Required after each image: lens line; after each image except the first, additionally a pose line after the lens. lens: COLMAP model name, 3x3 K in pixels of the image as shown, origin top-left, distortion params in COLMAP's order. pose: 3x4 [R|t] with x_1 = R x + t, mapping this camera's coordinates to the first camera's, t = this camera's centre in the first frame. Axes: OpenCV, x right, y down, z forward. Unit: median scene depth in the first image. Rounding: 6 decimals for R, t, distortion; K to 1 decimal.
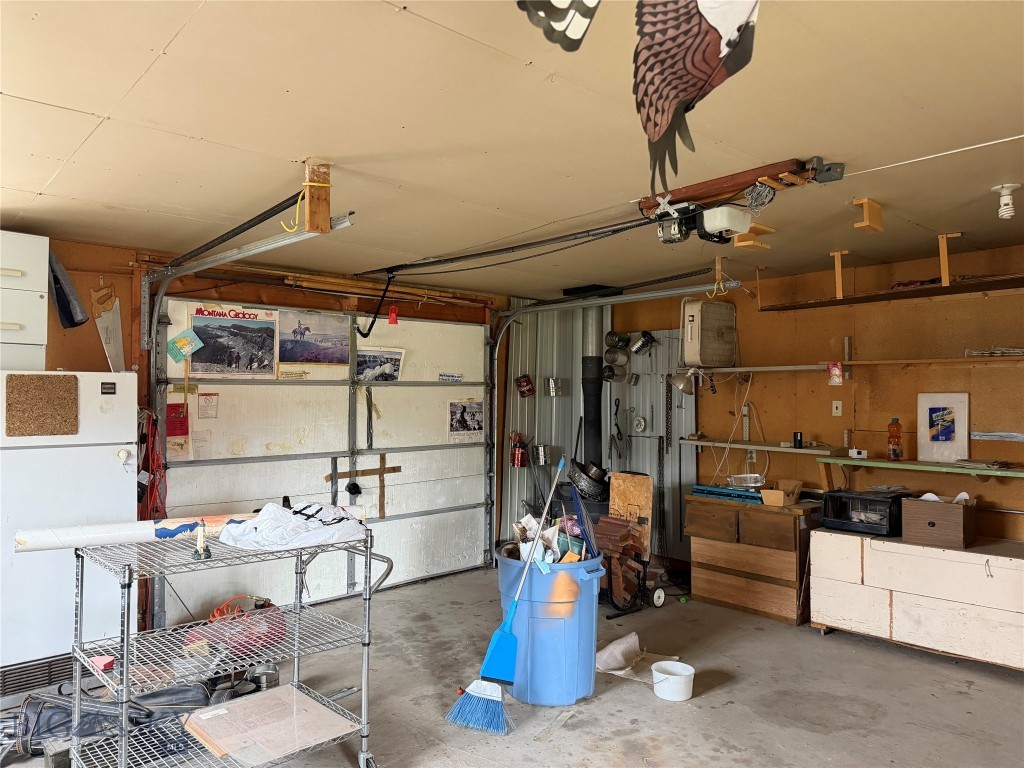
lens RADIAL K [[709.1, 0, 508.8], [0, 709.1, 385.9], [0, 0, 1]] dist [0.103952, -0.148888]
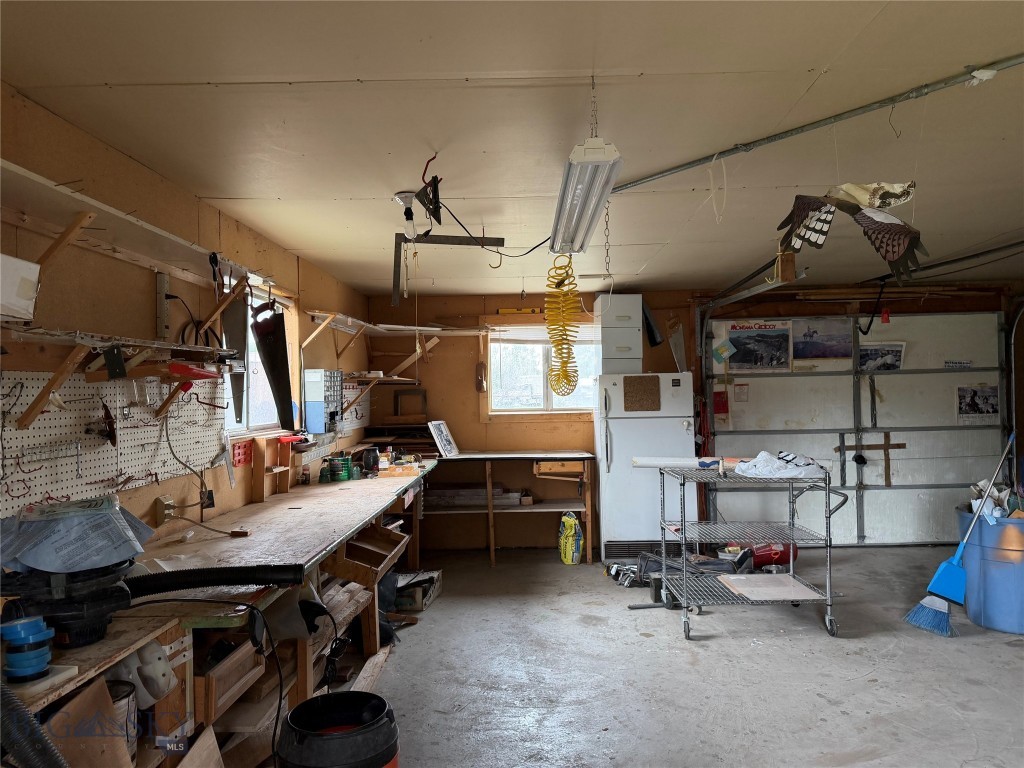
lens RADIAL K [[709.1, 0, 508.8], [0, 709.1, 385.9], [0, 0, 1]] dist [0.103952, -0.148888]
pose [[0.727830, -0.020781, -0.685442, 0.194807], [0.031738, 0.999490, 0.003398, -0.004953], [0.685022, -0.024227, 0.728119, -0.307576]]
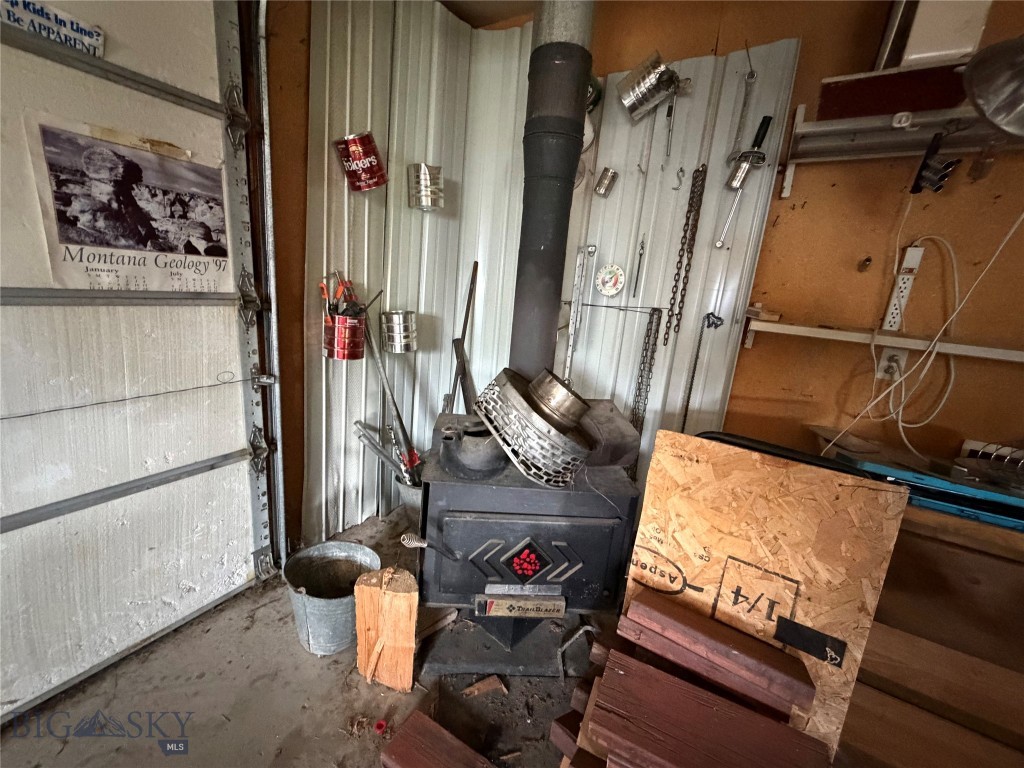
lens RADIAL K [[408.9, 0, 507.2], [0, 408.9, 385.5], [0, 0, 1]] dist [-0.000012, -0.000063]
pose [[0.951126, 0.007622, 0.308710, 0.038287], [-0.088240, 0.964721, 0.248047, 0.071020], [-0.295929, -0.263164, 0.918243, 0.884851]]
